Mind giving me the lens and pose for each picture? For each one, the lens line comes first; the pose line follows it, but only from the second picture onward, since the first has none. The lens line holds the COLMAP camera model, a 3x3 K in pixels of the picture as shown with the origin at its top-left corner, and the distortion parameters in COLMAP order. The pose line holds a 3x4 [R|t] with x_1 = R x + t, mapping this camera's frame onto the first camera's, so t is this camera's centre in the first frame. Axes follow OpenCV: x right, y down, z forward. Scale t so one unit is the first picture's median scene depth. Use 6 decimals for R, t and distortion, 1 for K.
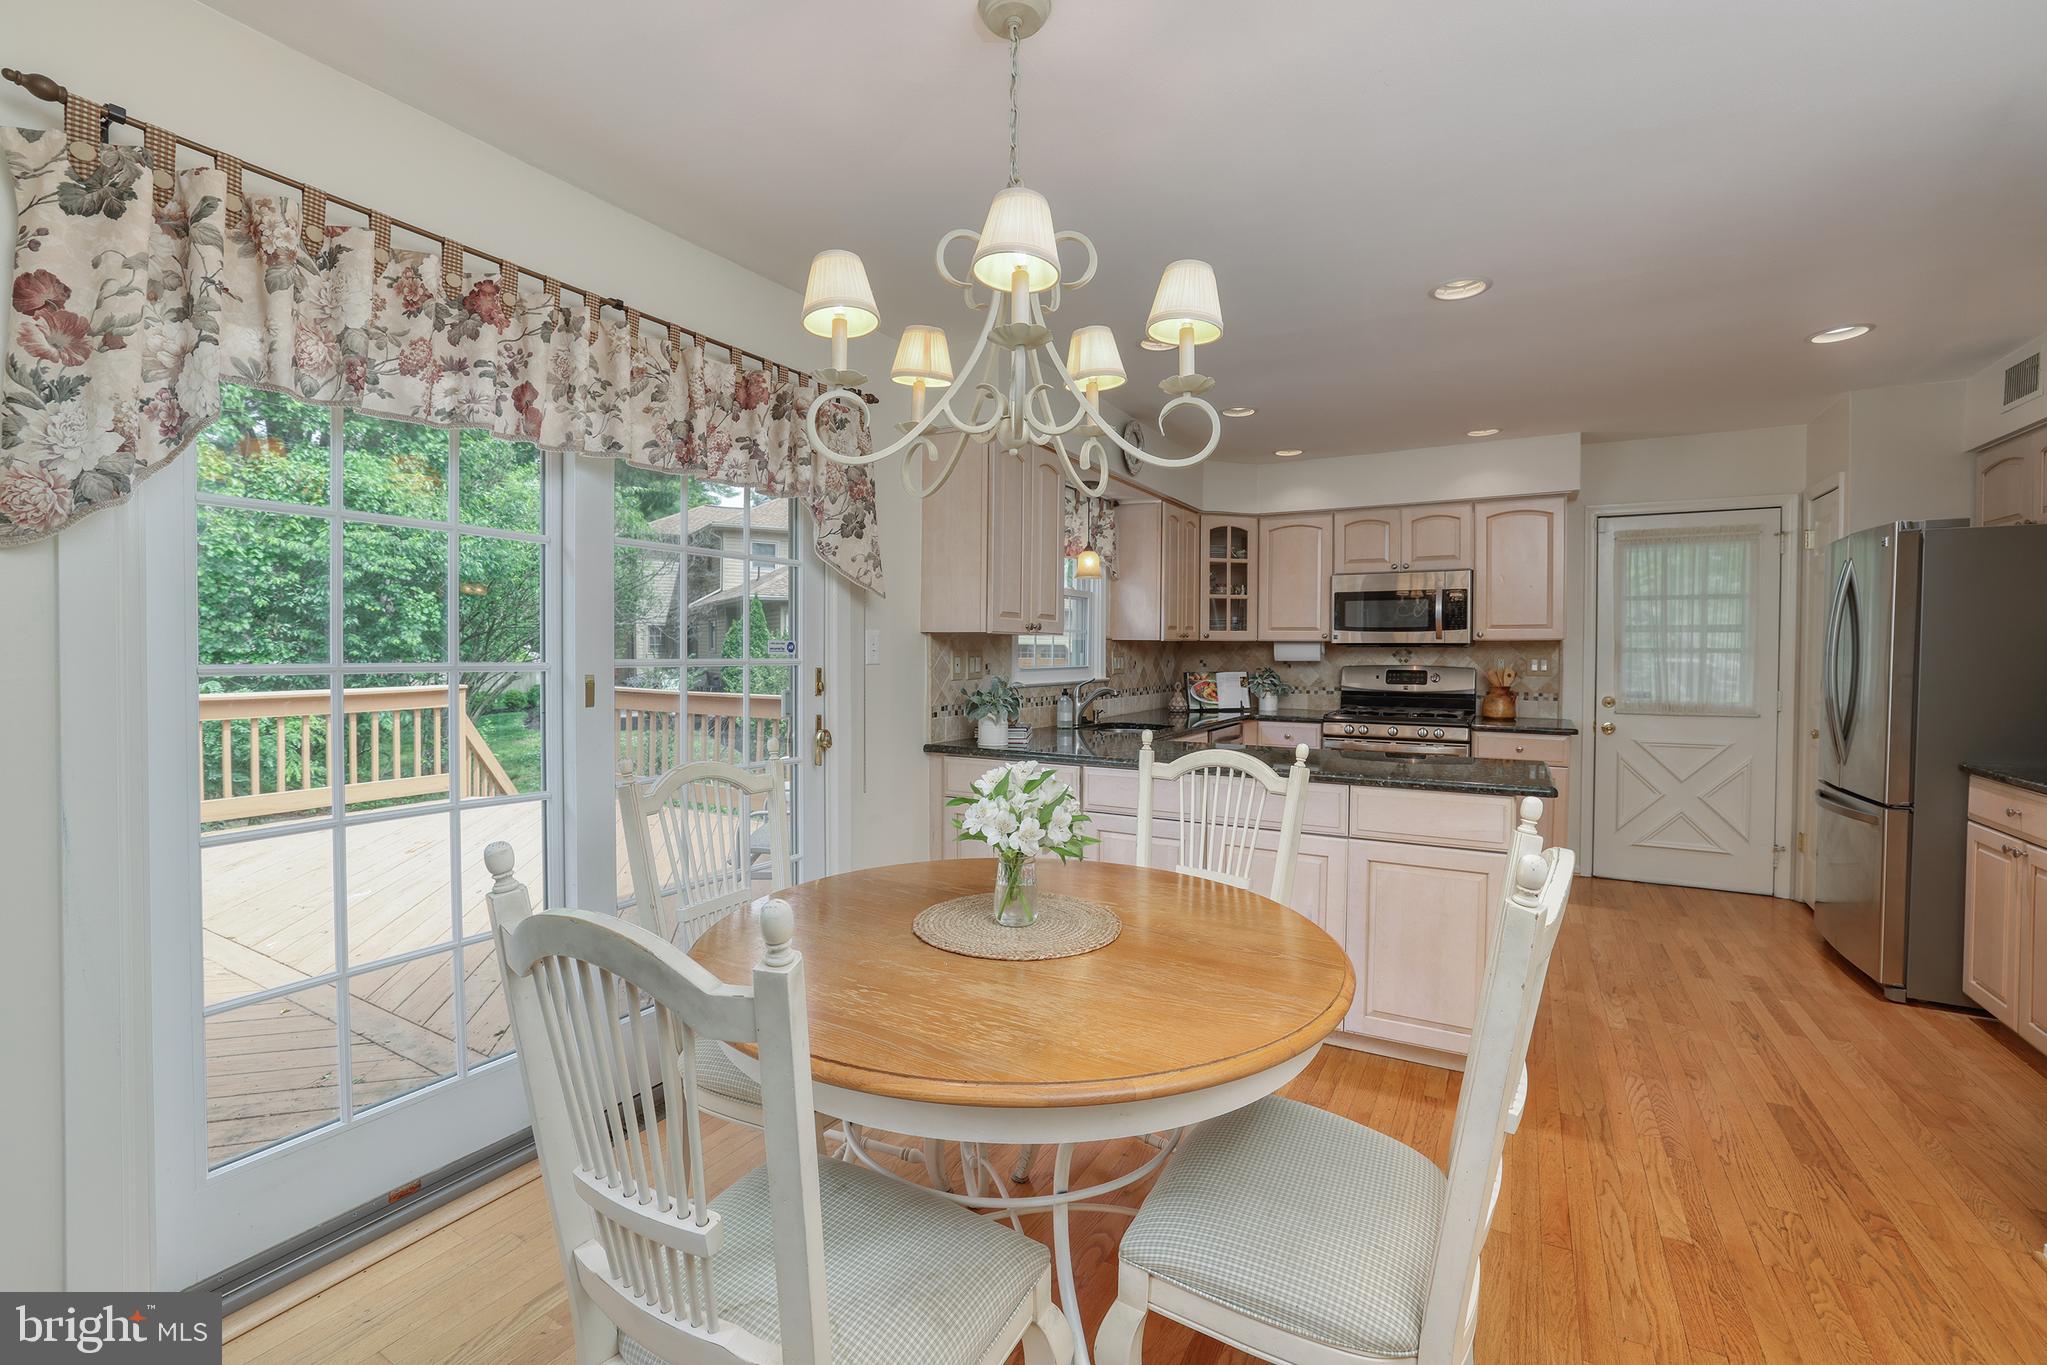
lens RADIAL K [[878.7, 0, 1026.3], [0, 878.7, 662.5], [0, 0, 1]] dist [-0.038137, 0.015080]
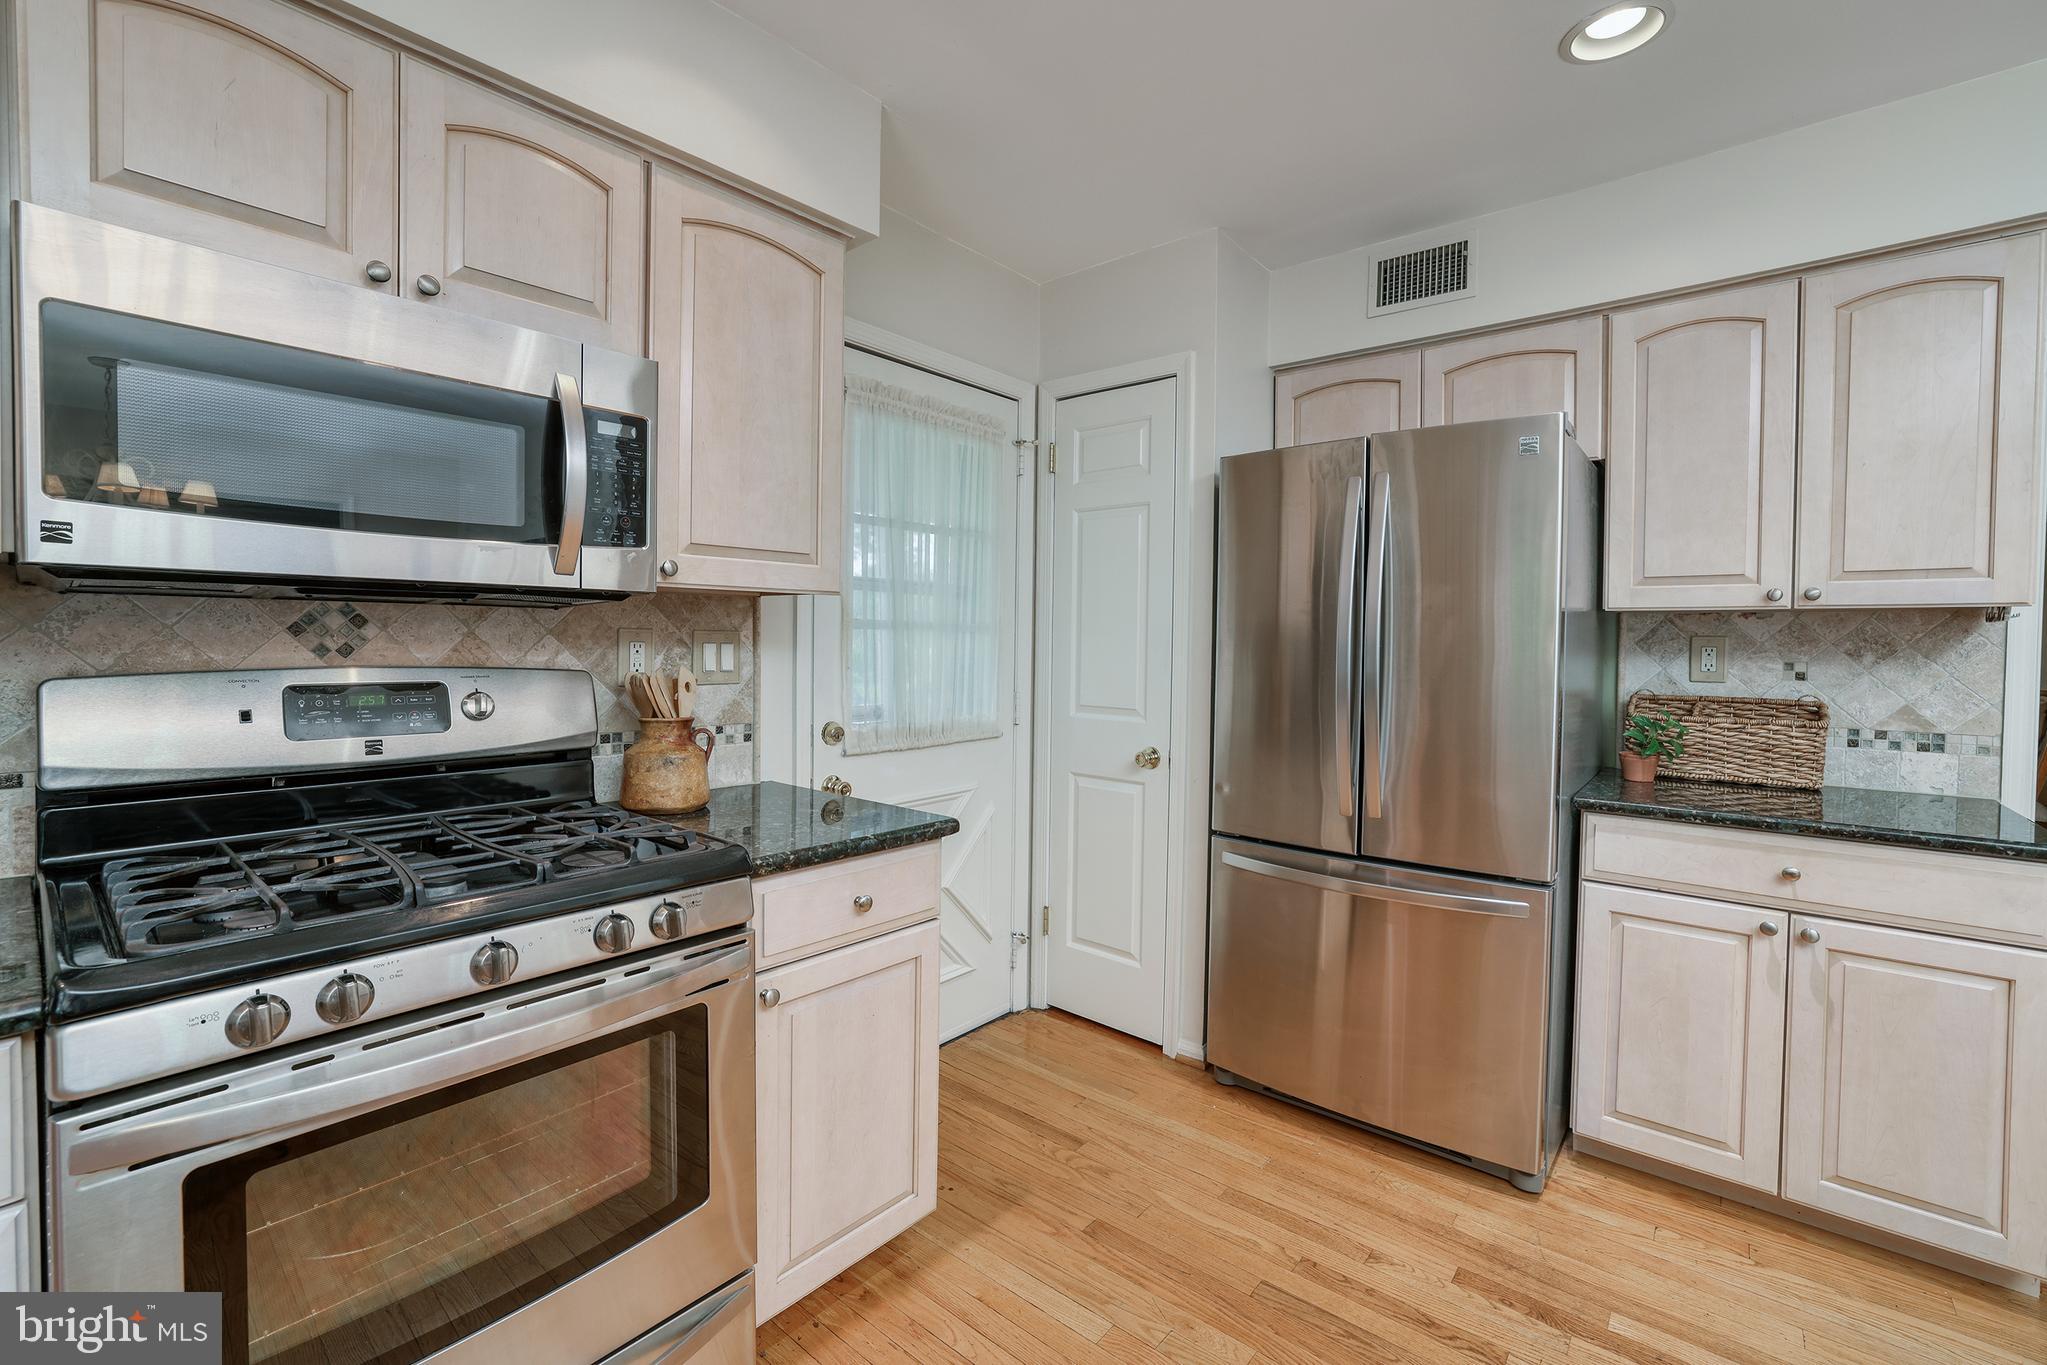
lens RADIAL K [[878.7, 0, 1026.3], [0, 878.7, 662.5], [0, 0, 1]] dist [-0.038137, 0.015080]
pose [[0.183314, -0.023505, 0.982773, 0.221229], [0.007448, 0.999719, 0.022521, -0.003134], [-0.983026, 0.003191, 0.183438, 0.809863]]
